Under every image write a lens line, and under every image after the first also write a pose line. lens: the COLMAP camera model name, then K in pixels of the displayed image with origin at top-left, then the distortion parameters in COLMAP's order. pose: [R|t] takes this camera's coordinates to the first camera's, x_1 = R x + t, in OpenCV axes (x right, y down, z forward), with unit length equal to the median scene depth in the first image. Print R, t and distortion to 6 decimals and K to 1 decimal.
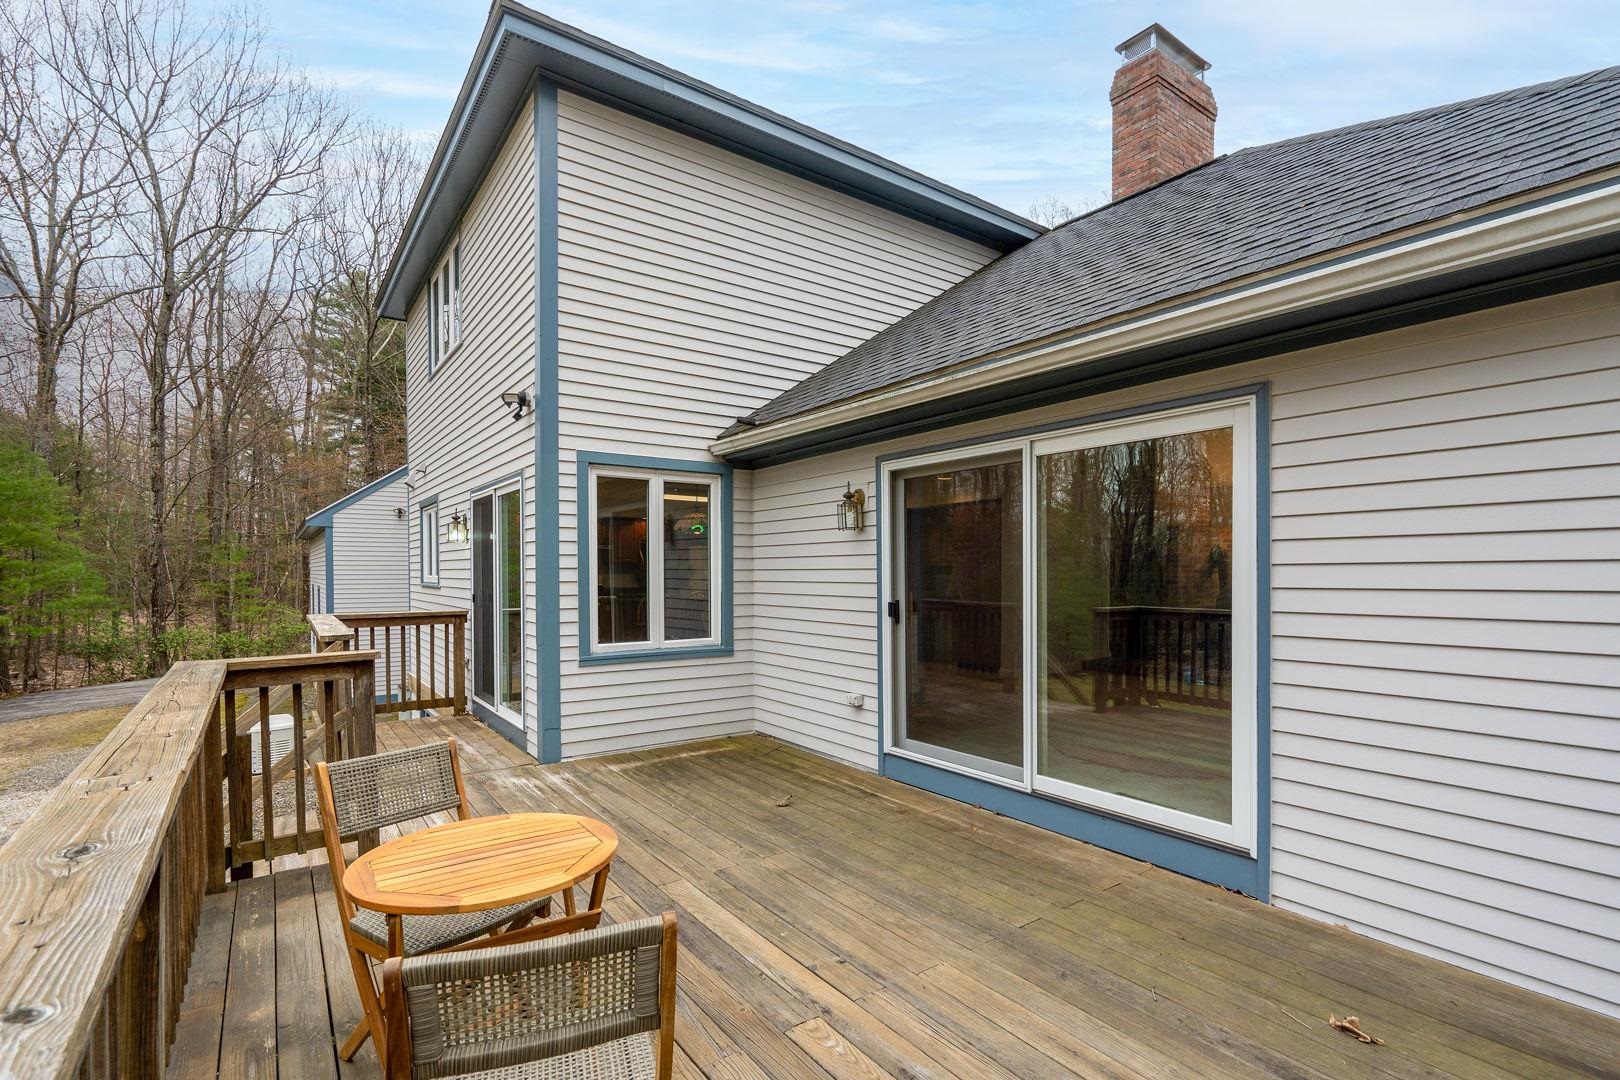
lens RADIAL K [[759.9, 0, 809.7], [0, 759.9, 564.5], [0, 0, 1]] dist [-0.000325, 0.000036]
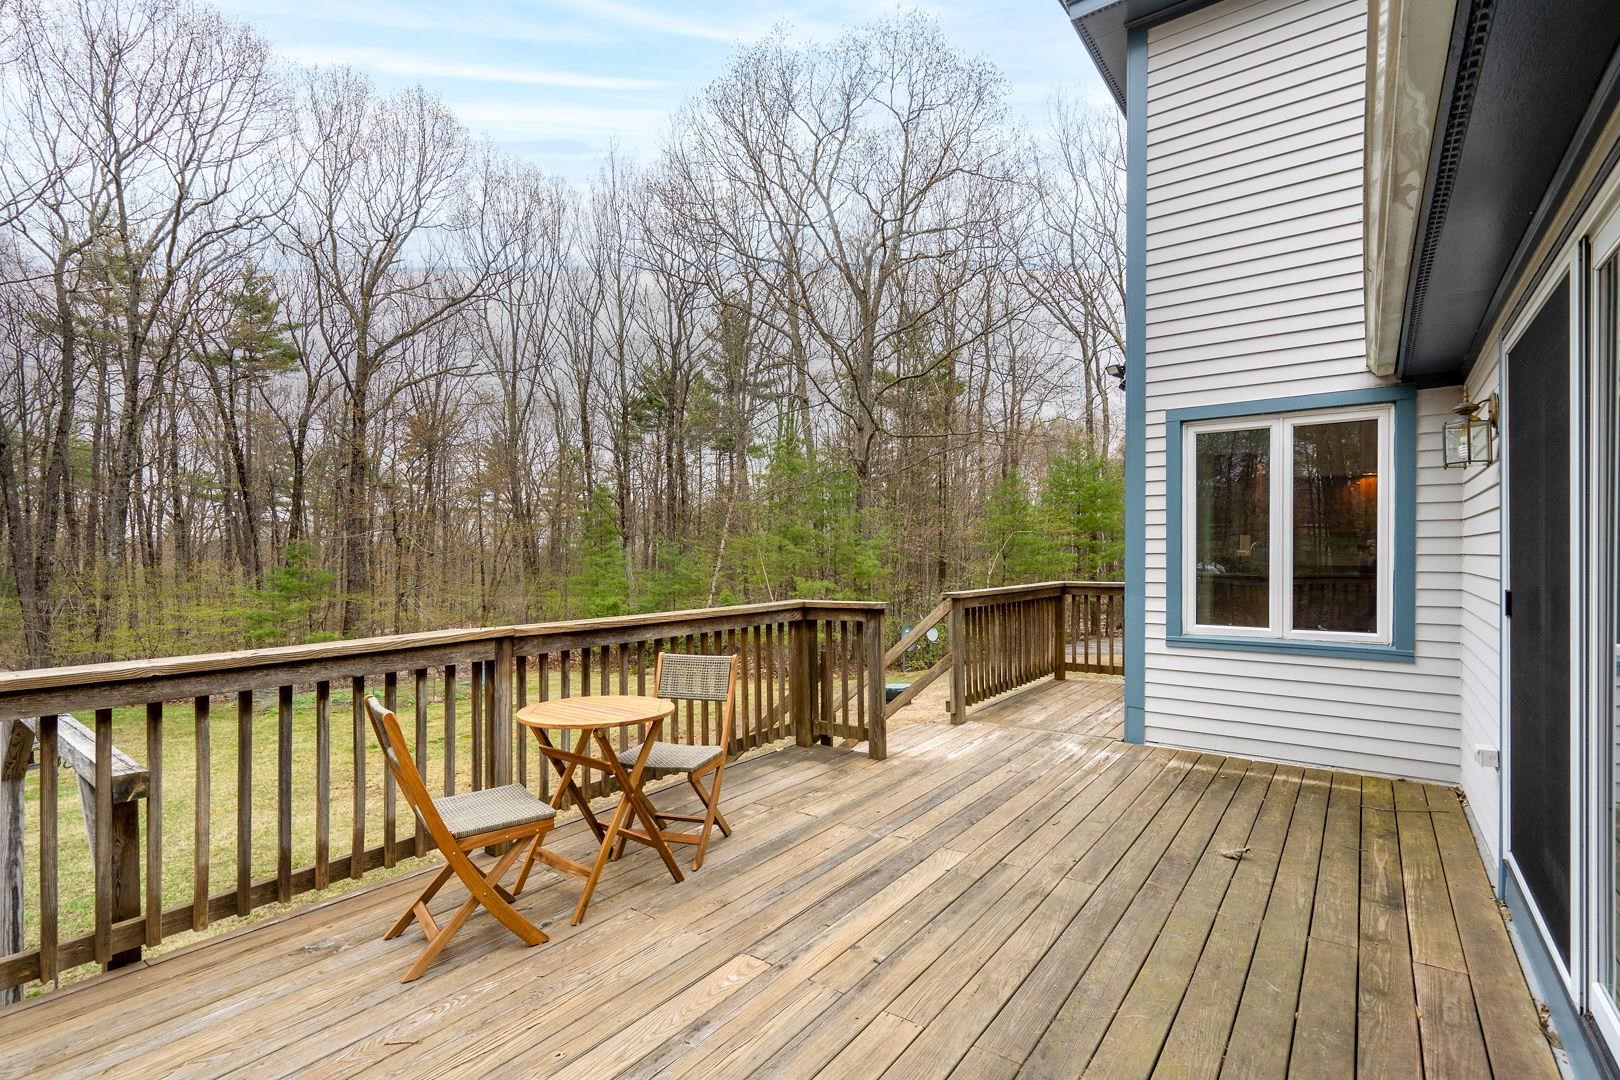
lens RADIAL K [[758.0, 0, 810.0], [0, 758.0, 540.0], [0, 0, 1]] dist [0.000270, -0.000041]
pose [[0.309796, -0.014516, -0.950692, 0.436966], [0.012213, 0.999862, -0.011288, 0.011532], [0.950725, -0.008114, 0.309931, 0.314657]]
